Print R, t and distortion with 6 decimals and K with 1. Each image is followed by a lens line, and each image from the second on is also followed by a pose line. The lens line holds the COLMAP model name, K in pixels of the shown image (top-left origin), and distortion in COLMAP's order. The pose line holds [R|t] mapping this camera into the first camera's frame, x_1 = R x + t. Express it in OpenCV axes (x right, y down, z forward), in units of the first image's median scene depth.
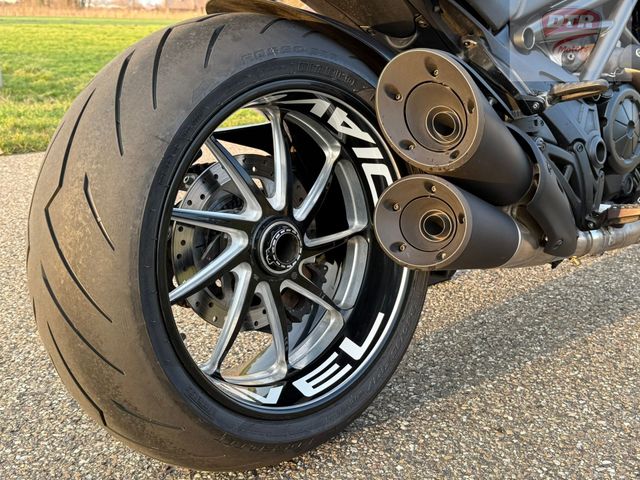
lens RADIAL K [[757.2, 0, 316.8], [0, 757.2, 241.6], [0, 0, 1]] dist [0.088667, 0.000000]
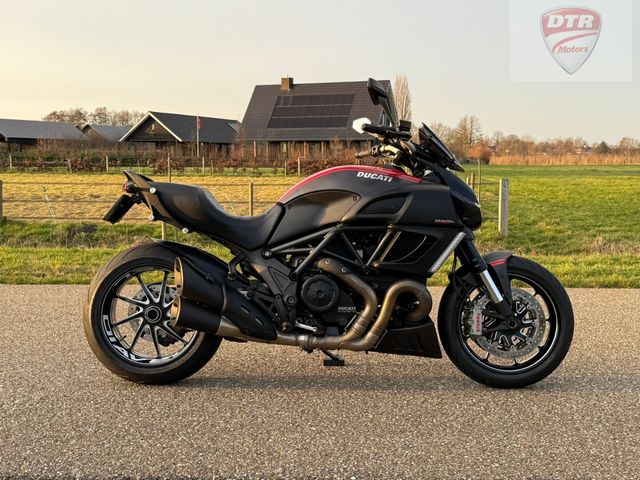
lens RADIAL K [[757.2, 0, 318.7], [0, 757.2, 244.6], [0, 0, 1]] dist [0.088667, 0.000000]
pose [[0.715079, 0.061390, -0.696343, 2.500401], [-0.183953, 0.977553, -0.102721, -0.073870], [0.674406, 0.201548, 0.710320, -0.807879]]
